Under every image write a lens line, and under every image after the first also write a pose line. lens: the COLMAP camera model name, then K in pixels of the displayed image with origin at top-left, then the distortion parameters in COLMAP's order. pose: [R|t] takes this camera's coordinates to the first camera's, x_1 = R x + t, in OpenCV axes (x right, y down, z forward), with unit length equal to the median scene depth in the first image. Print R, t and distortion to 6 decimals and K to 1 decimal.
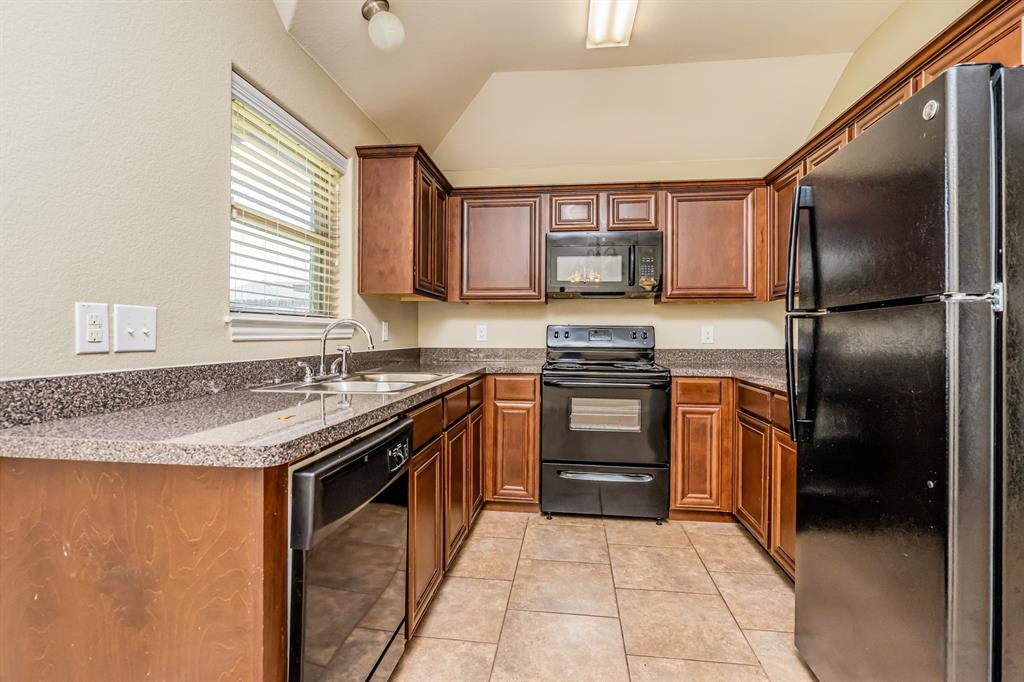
lens RADIAL K [[472.9, 0, 512.6], [0, 472.9, 336.0], [0, 0, 1]] dist [-0.014076, 0.000412]
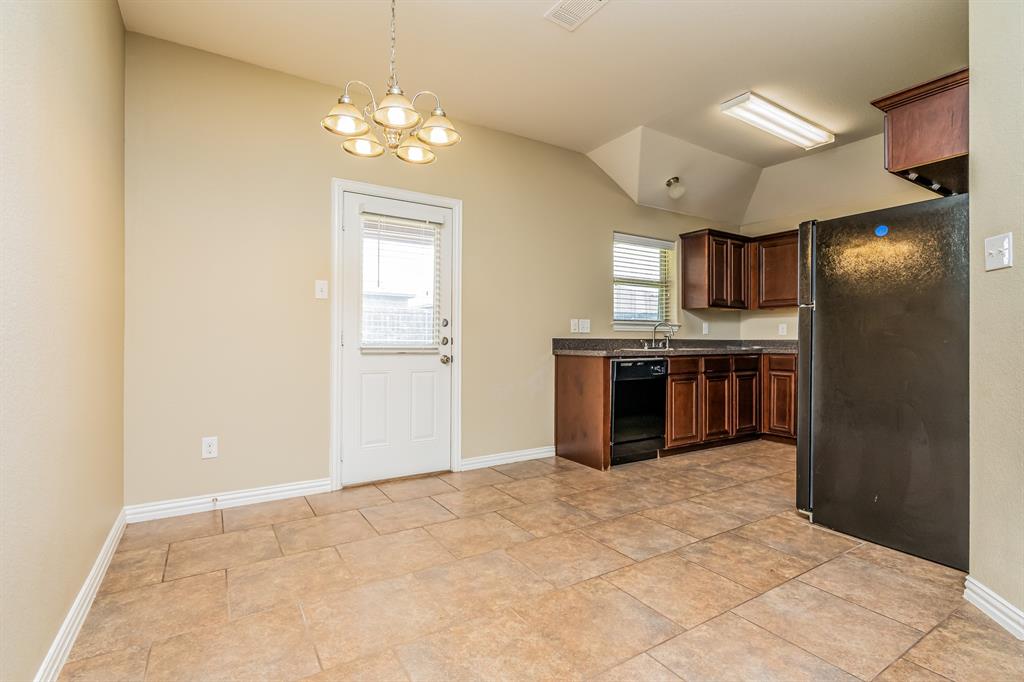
lens RADIAL K [[472.9, 0, 514.8], [0, 472.9, 341.1], [0, 0, 1]] dist [-0.014076, 0.000412]
pose [[0.634908, -0.000199, -0.772587, 0.749805], [-0.001634, 0.999997, -0.001600, 0.047265], [0.772586, 0.002278, 0.634906, -0.776497]]
